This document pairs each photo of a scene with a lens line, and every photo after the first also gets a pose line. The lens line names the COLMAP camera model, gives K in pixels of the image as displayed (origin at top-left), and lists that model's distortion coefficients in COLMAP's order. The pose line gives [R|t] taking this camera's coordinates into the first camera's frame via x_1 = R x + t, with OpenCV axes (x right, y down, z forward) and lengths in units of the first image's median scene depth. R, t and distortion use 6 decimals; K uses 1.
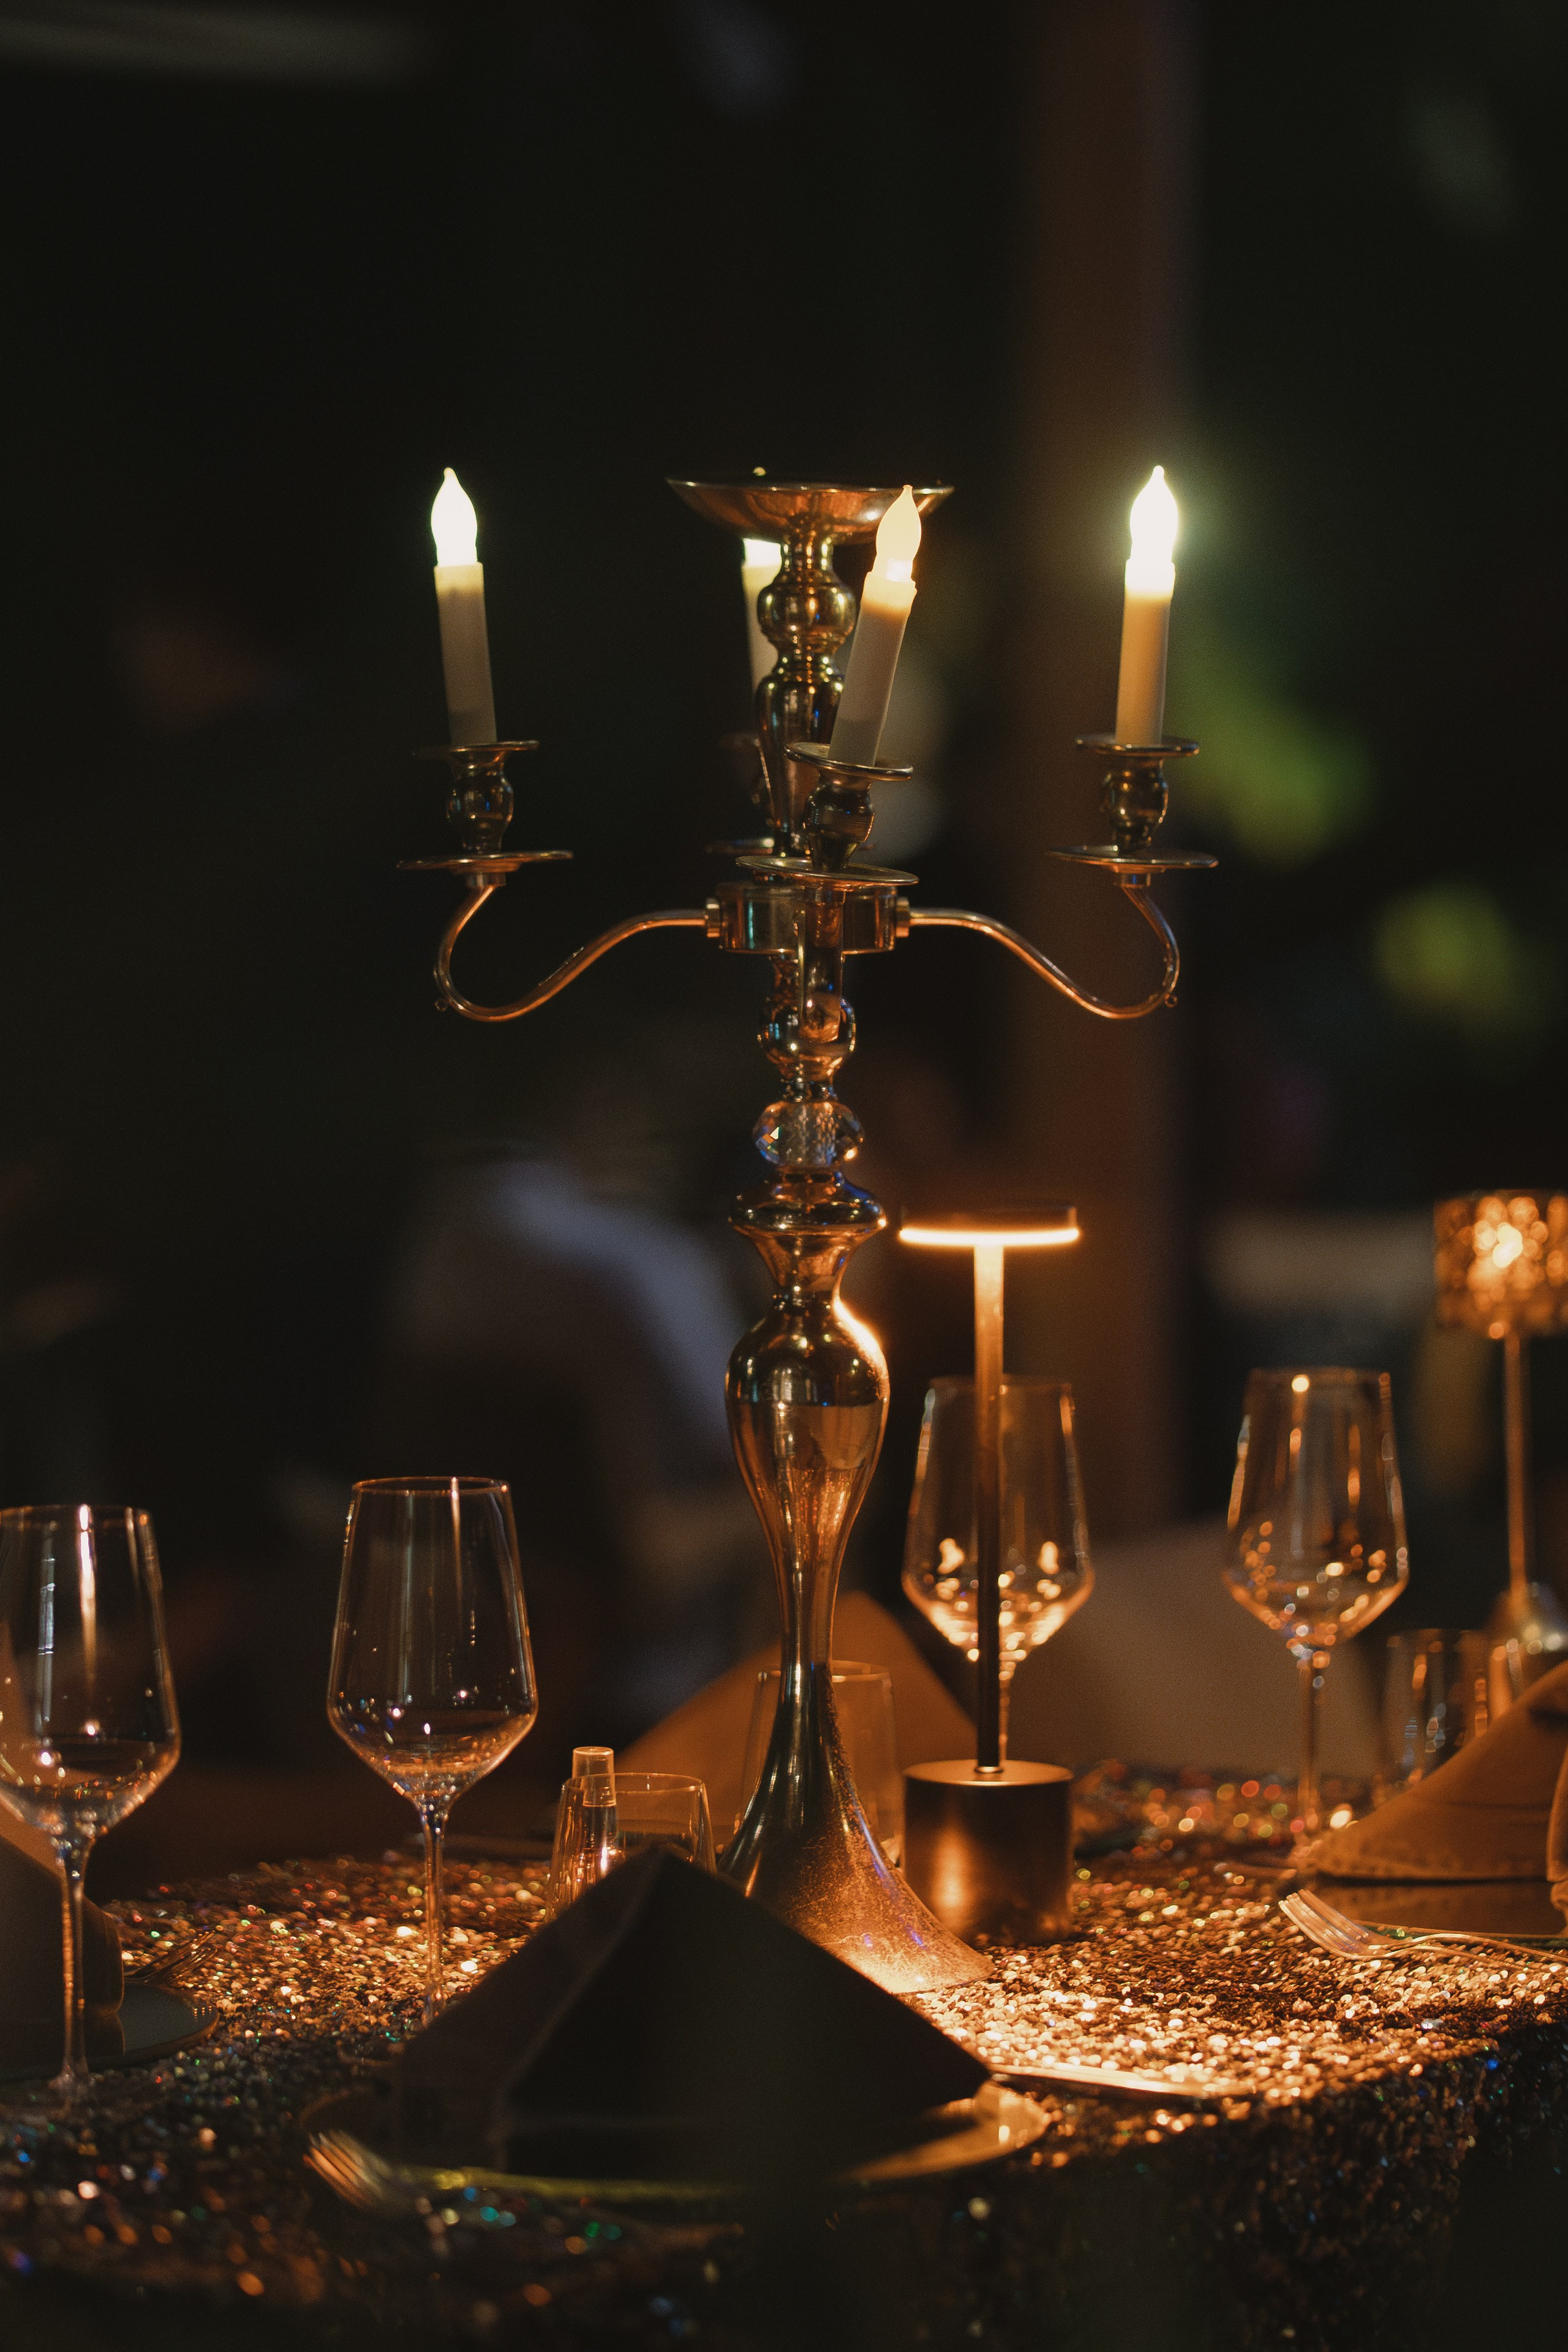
lens RADIAL K [[5932.2, 0, 783.3], [0, 5932.2, 1209.8], [0, 0, 1]] dist [-0.028427, -1.065169]
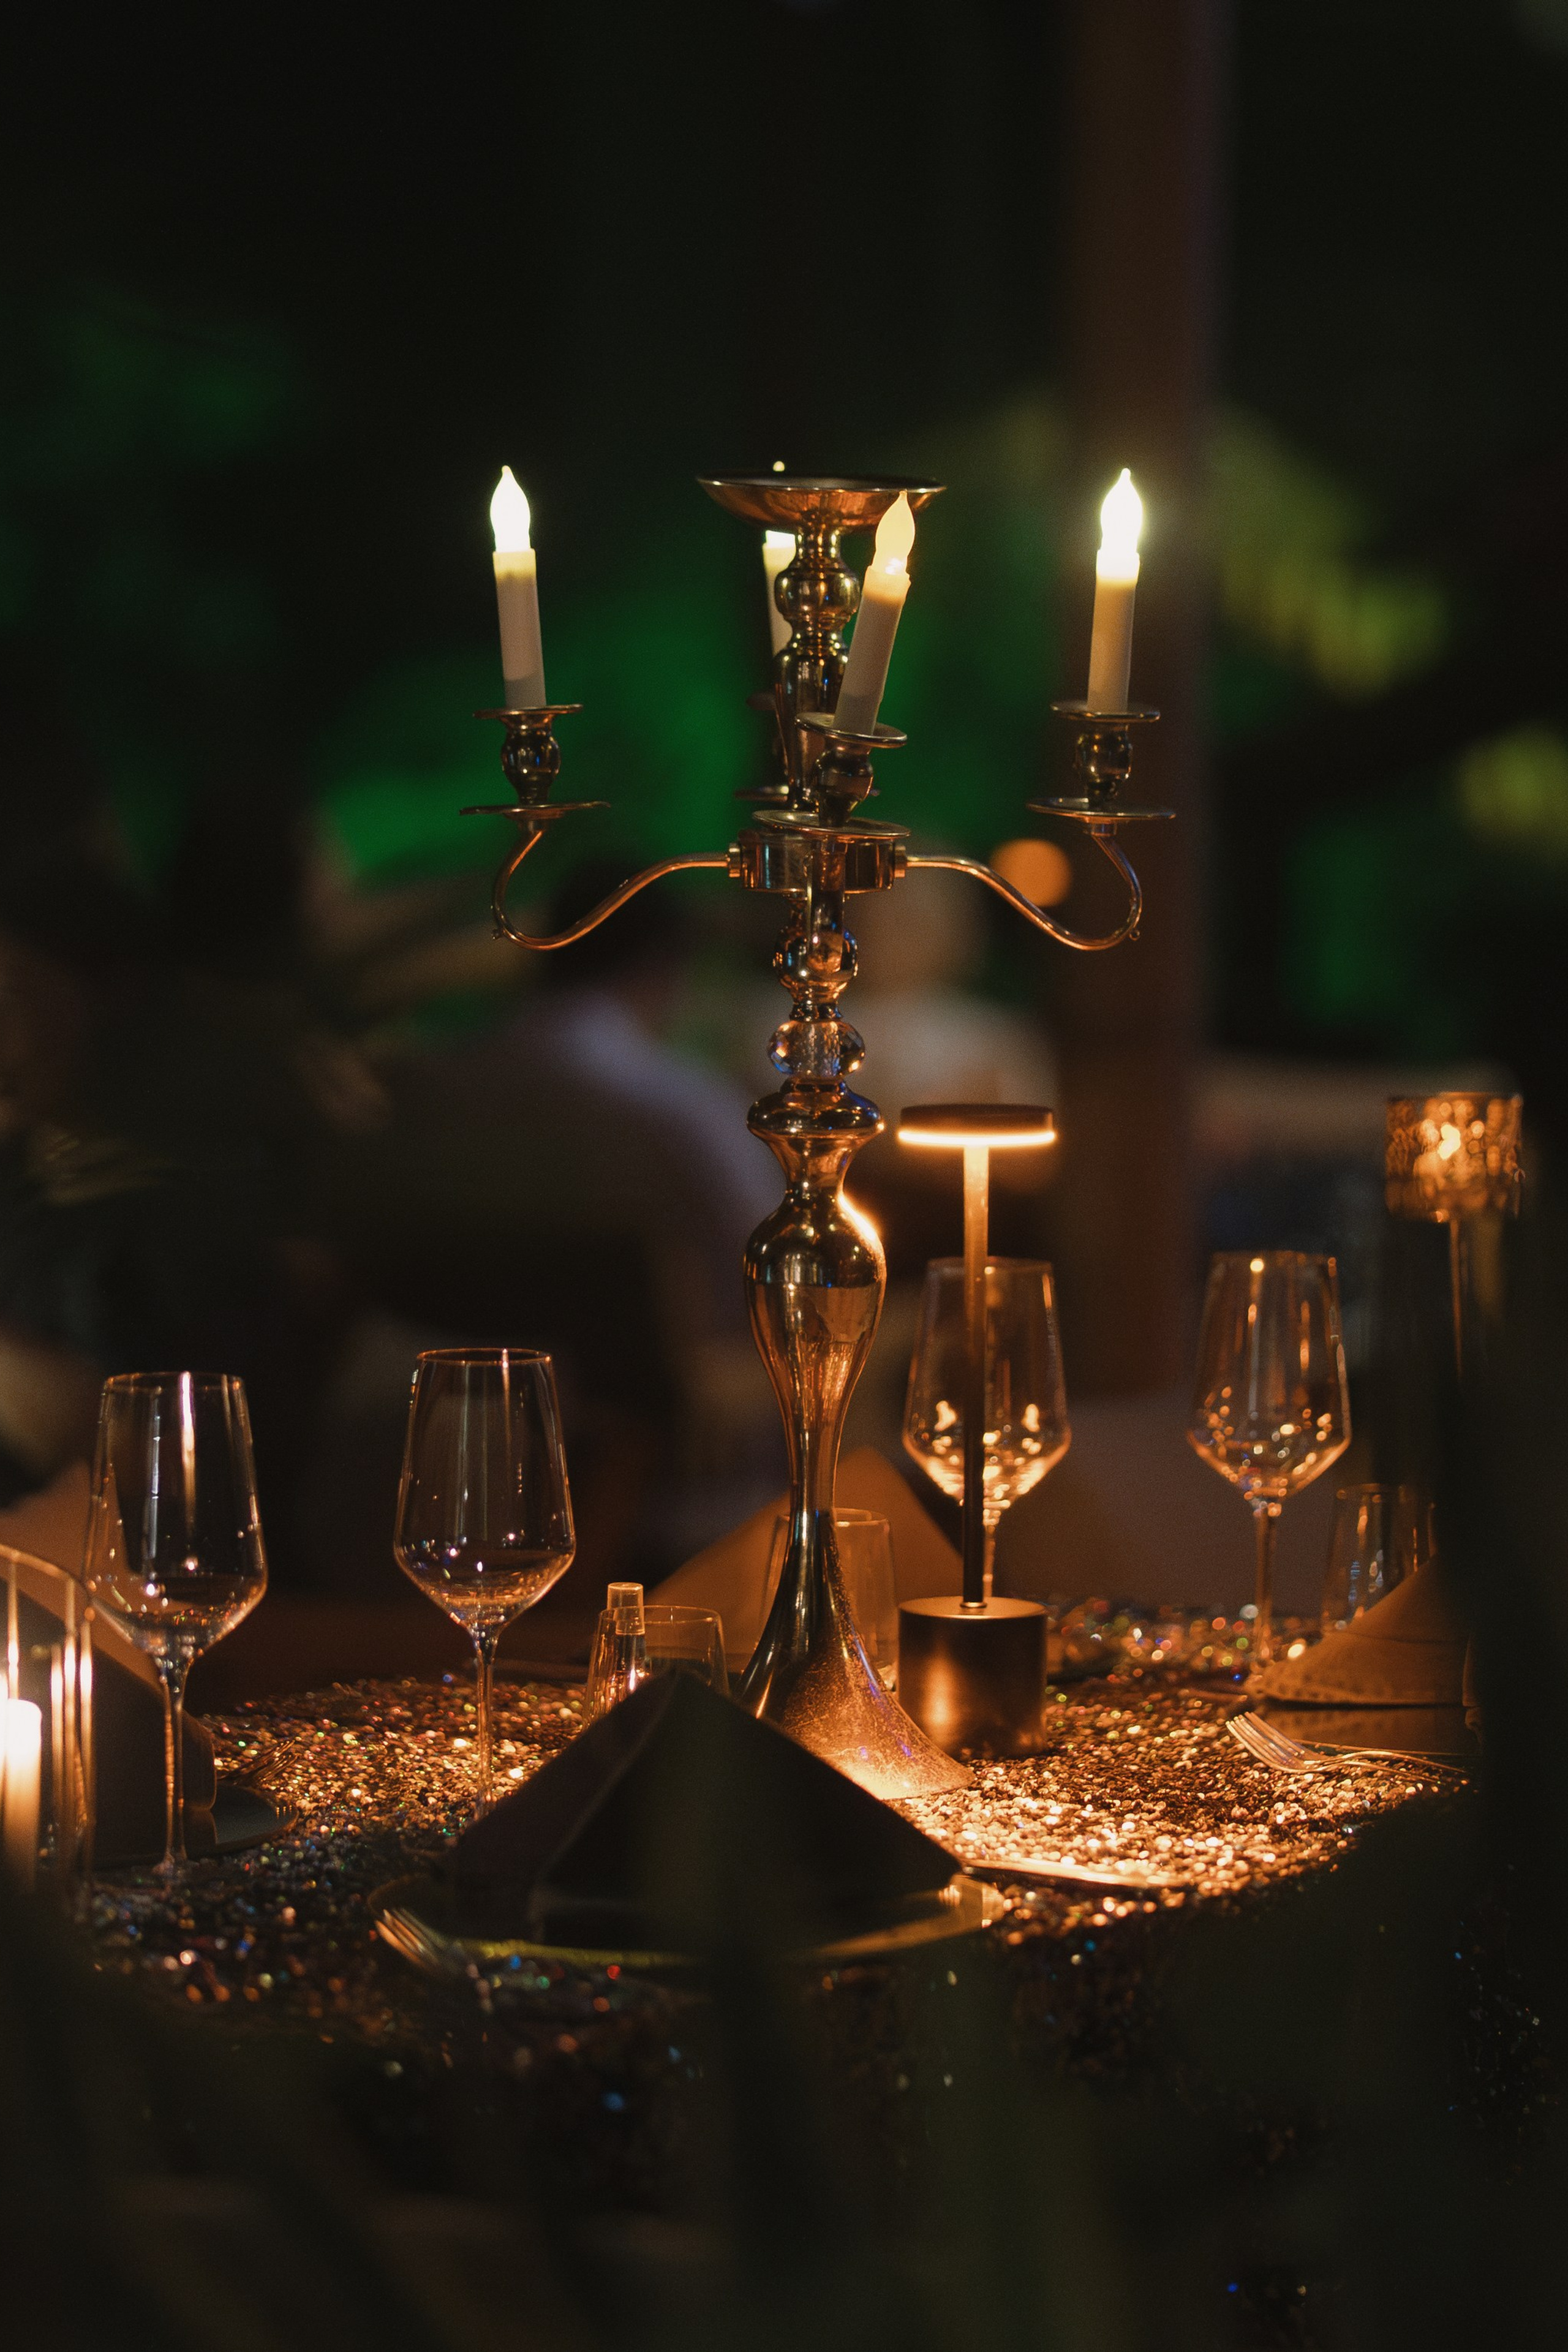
lens RADIAL K [[5694.5, 0, 828.3], [0, 5694.5, 1173.3], [0, 0, 1]] dist [-0.060138, -0.398746]
pose [[0.999977, 0.006747, -0.000808, 0.007579], [-0.006731, 0.999803, 0.018686, -0.009489], [0.000934, -0.018680, 0.999825, -0.099528]]
